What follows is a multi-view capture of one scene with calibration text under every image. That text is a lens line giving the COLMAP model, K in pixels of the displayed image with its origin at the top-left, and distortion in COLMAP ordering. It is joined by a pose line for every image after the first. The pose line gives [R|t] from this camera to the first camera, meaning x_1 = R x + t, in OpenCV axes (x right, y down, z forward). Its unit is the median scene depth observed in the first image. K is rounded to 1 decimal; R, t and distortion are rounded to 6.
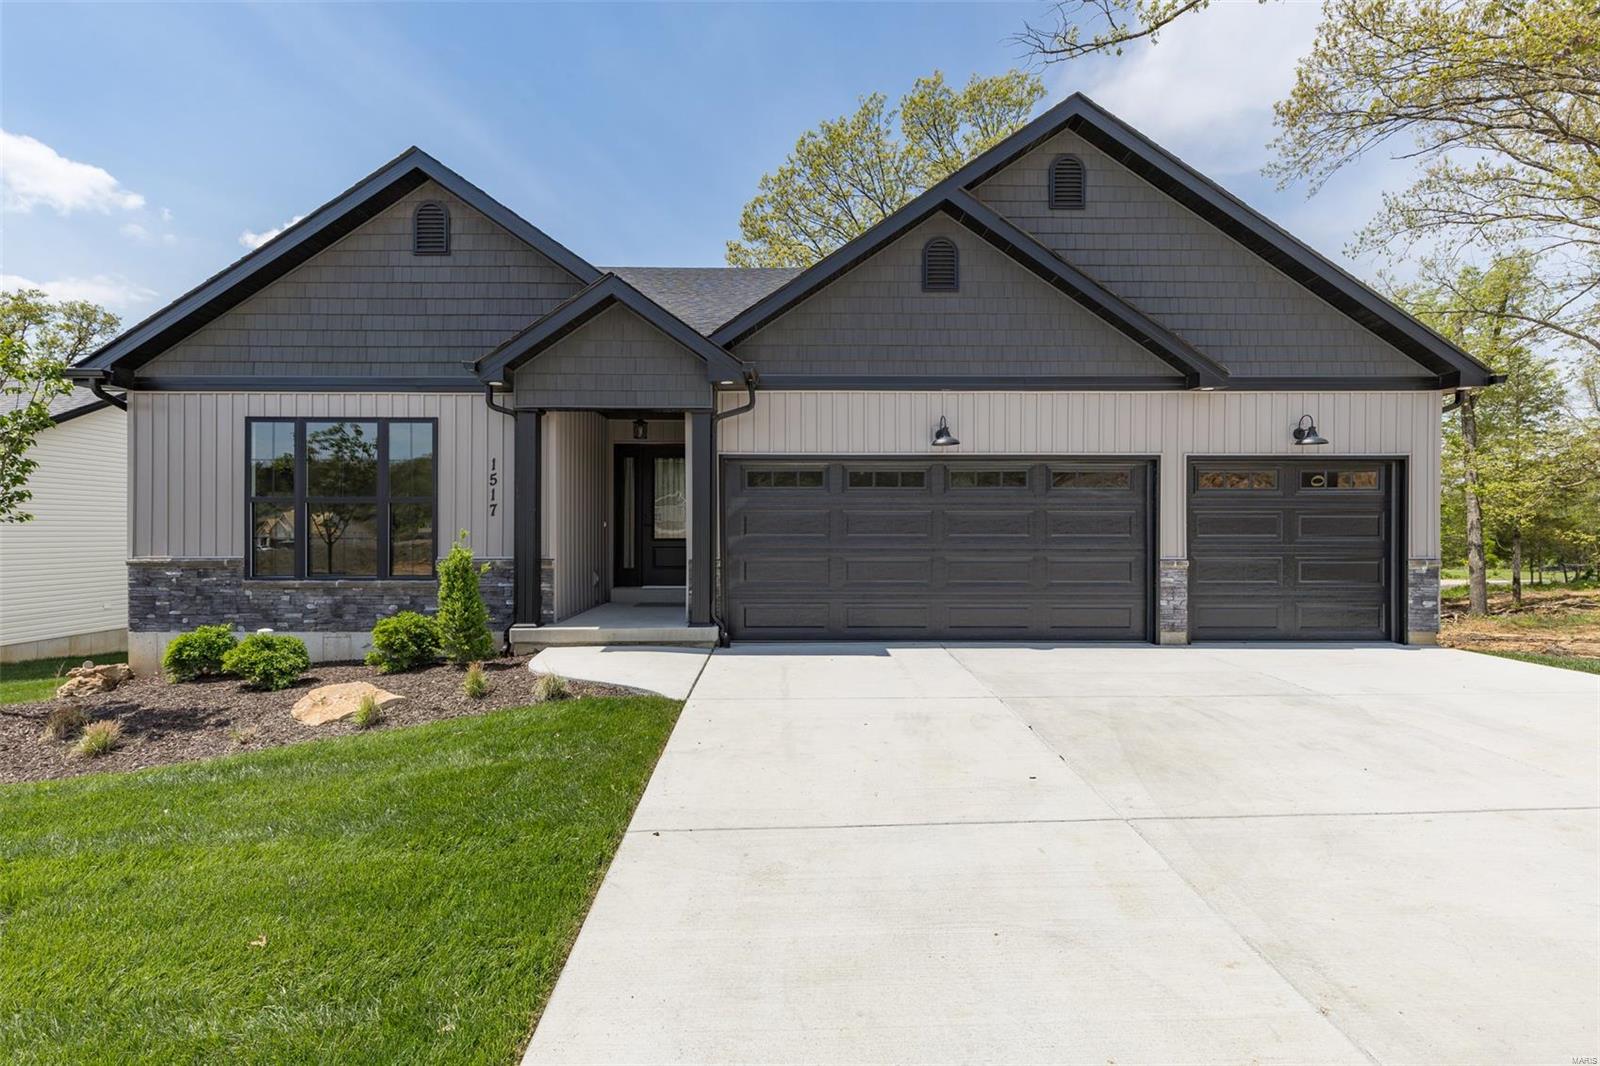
lens RADIAL K [[738.5, 0, 797.5], [0, 738.5, 533.0], [0, 0, 1]] dist [0.003921, 0.000318]
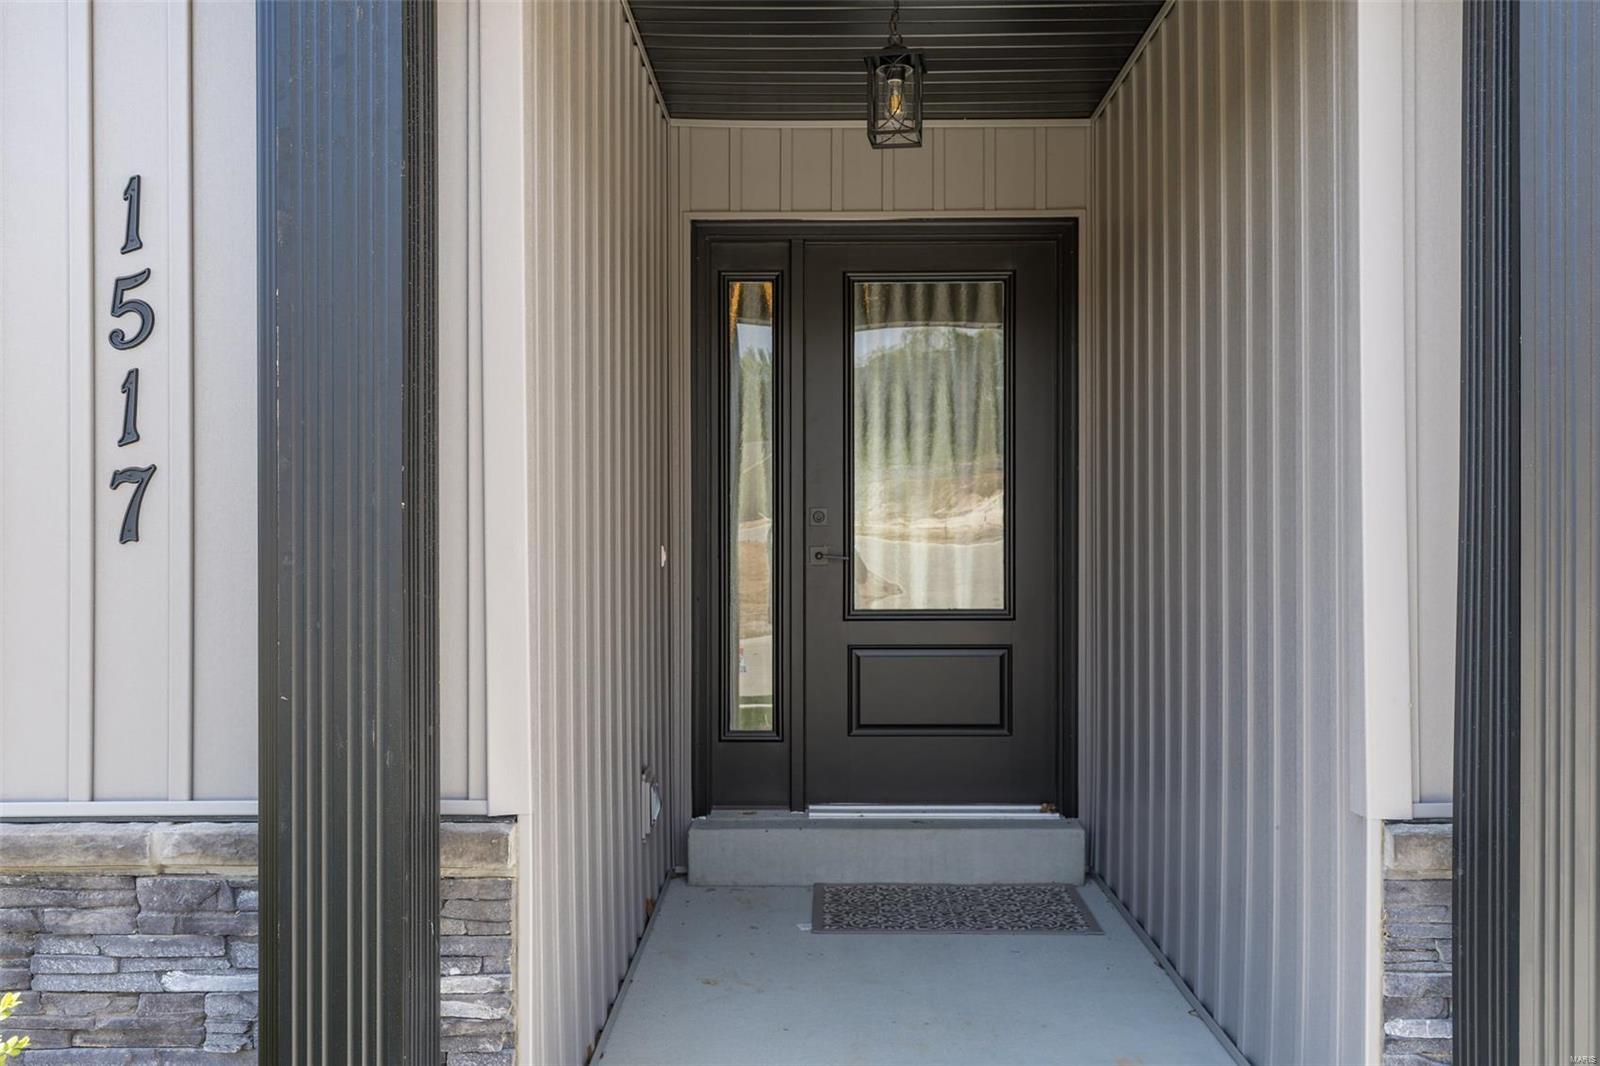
lens RADIAL K [[1362.2, 0, 802.7], [0, 1362.2, 539.3], [0, 0, 1]] dist [0.005376, -0.000070]
pose [[0.999877, -0.004983, -0.014870, -0.265190], [0.005042, 0.999980, 0.003937, -0.024096], [0.014850, -0.004012, 0.999882, 0.713747]]
